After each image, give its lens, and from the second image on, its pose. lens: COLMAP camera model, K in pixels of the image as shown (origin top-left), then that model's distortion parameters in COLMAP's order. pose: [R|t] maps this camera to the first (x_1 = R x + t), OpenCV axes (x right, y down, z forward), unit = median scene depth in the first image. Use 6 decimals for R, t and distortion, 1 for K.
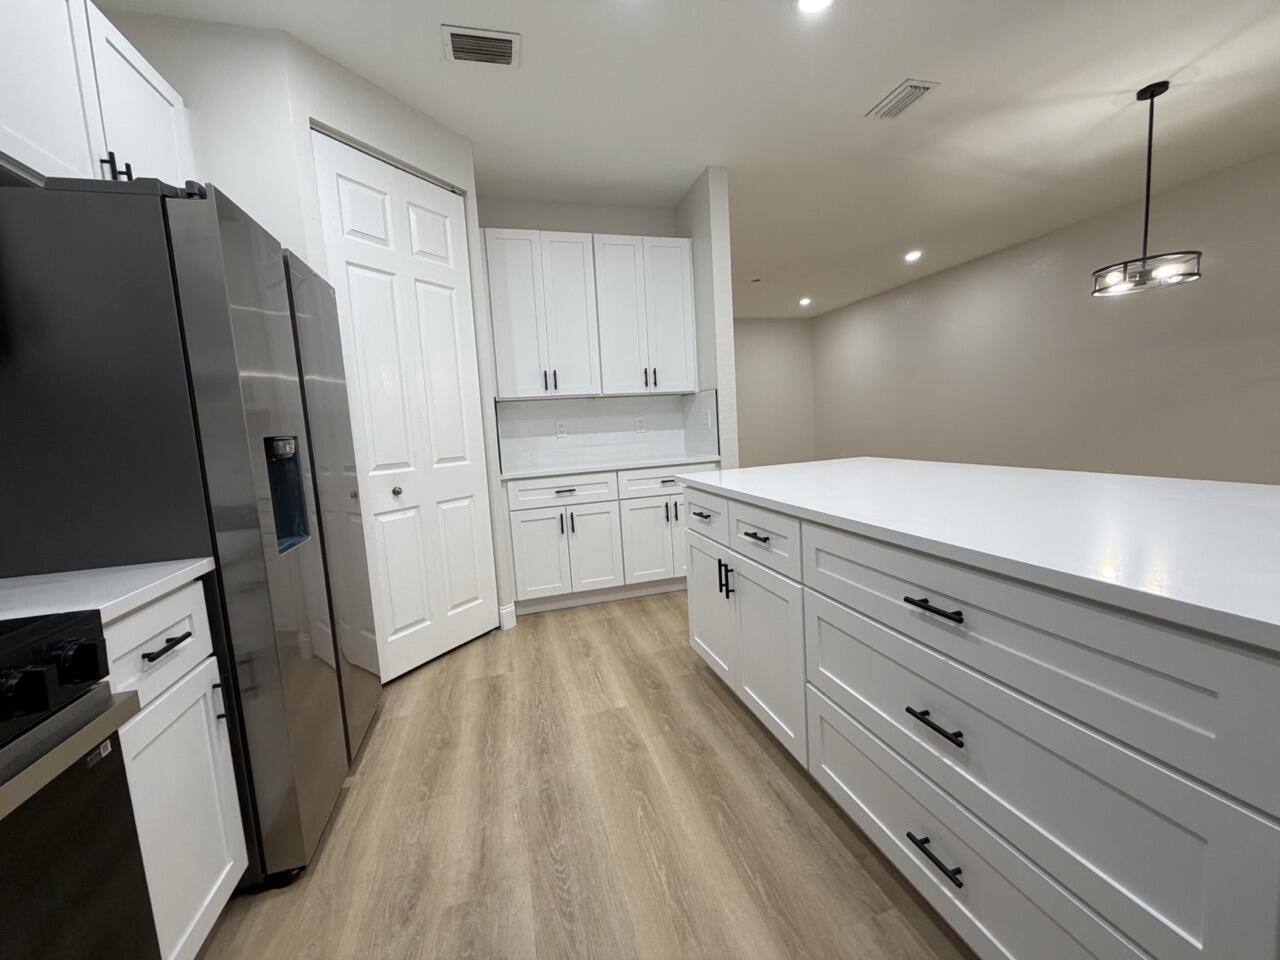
lens RADIAL K [[508.5, 0, 637.6], [0, 508.5, 476.9], [0, 0, 1]] dist [-0.001244, 0.000639]
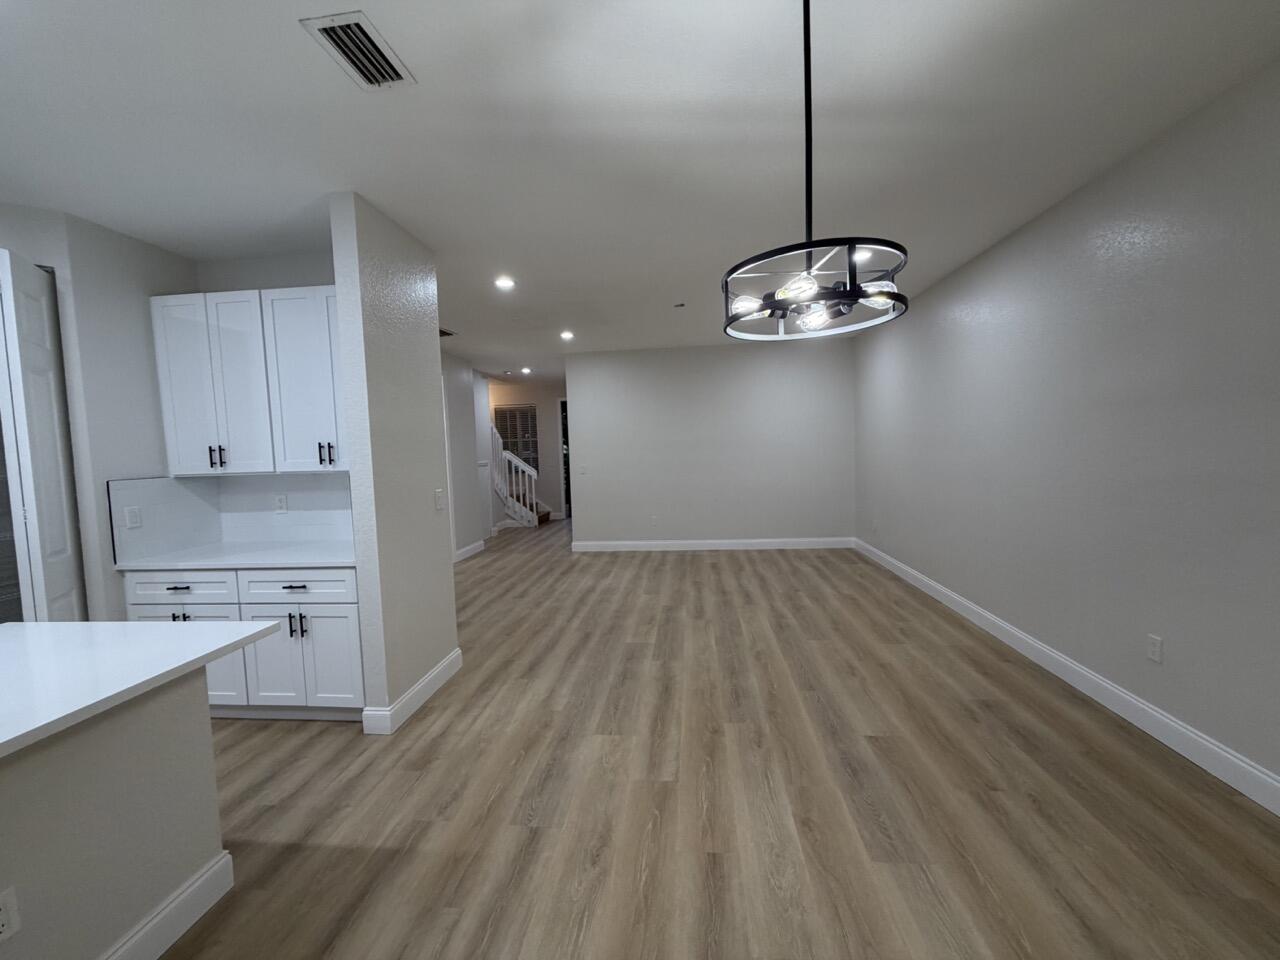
lens RADIAL K [[508.5, 0, 637.6], [0, 508.5, 476.9], [0, 0, 1]] dist [-0.001244, 0.000639]
pose [[0.928114, 0.041042, -0.370027, 1.043987], [-0.052276, 0.998425, -0.020378, -0.215216], [0.368608, 0.038256, 0.928798, 0.546718]]
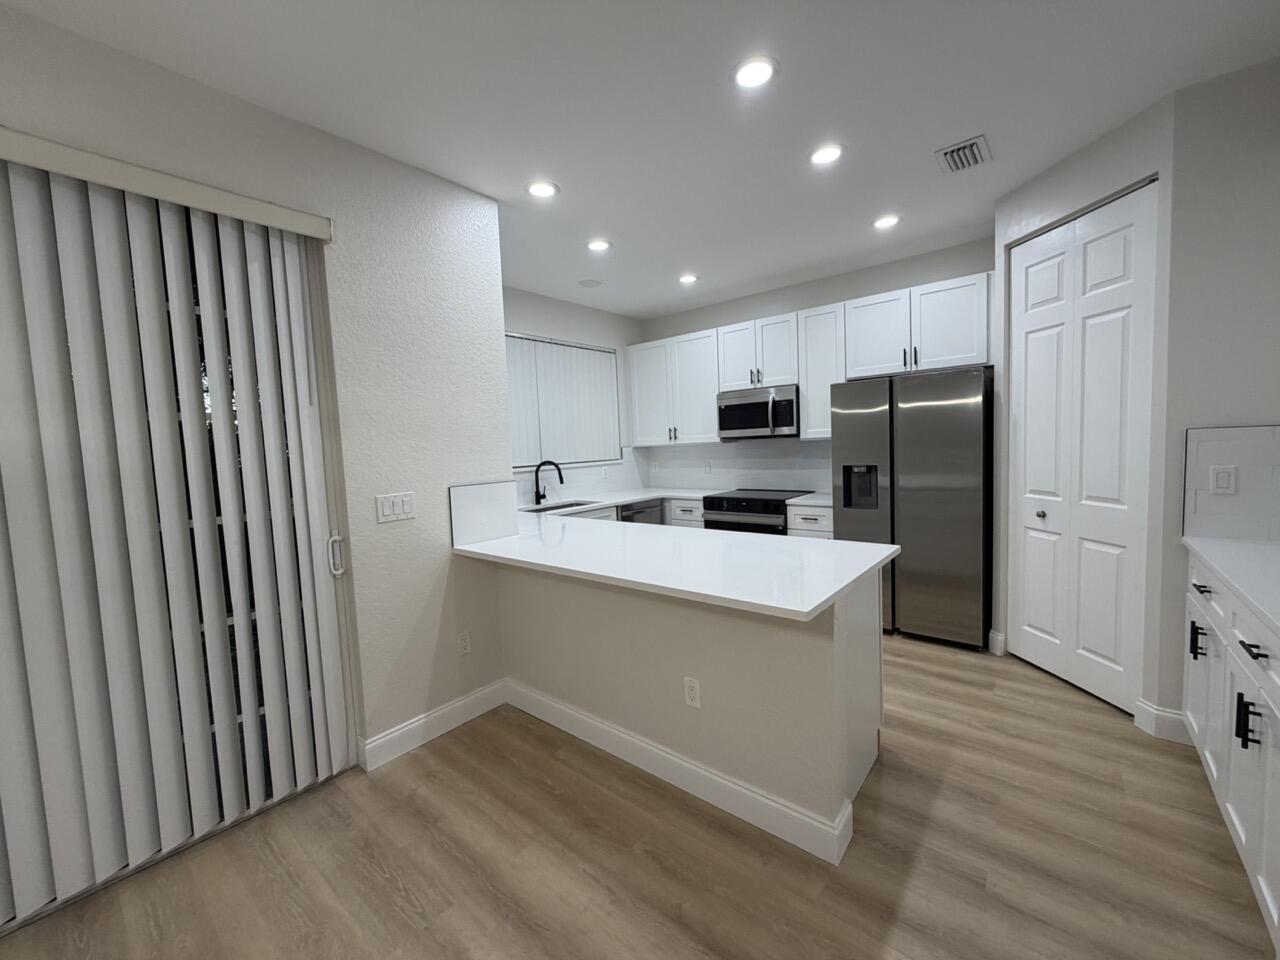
lens RADIAL K [[508.5, 0, 637.6], [0, 508.5, 476.9], [0, 0, 1]] dist [-0.001244, 0.000639]
pose [[-0.820682, 0.127755, -0.556919, 0.838268], [0.026641, 0.982179, 0.186048, -0.269003], [0.570763, 0.137849, -0.809461, 1.259795]]
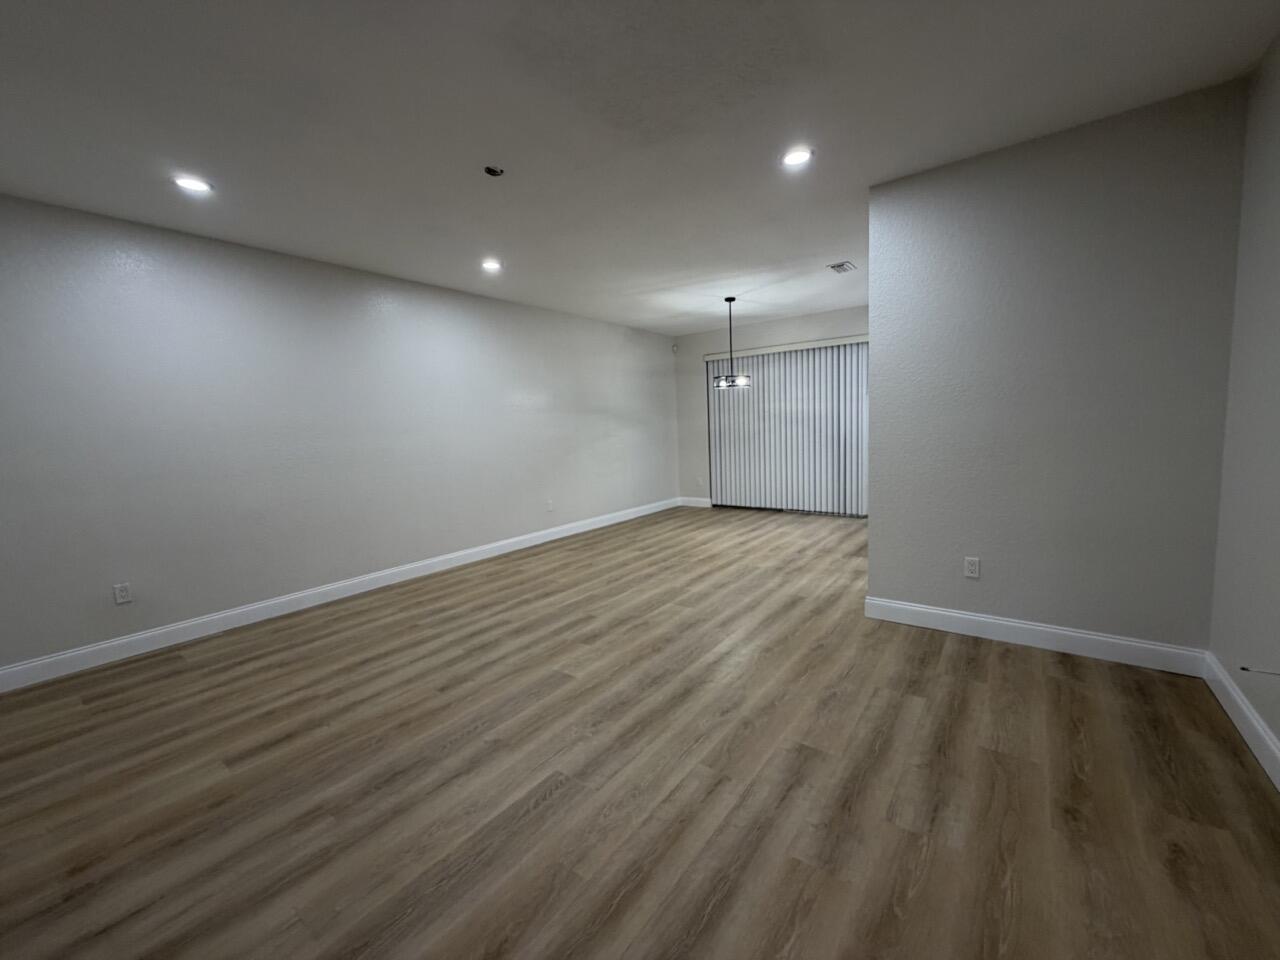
lens RADIAL K [[508.5, 0, 637.6], [0, 508.5, 476.9], [0, 0, 1]] dist [-0.001244, 0.000639]
pose [[-0.601050, -0.002710, 0.799207, -0.467911], [0.157307, 0.980031, 0.121627, -0.325065], [-0.783578, 0.198825, -0.588621, 2.676966]]
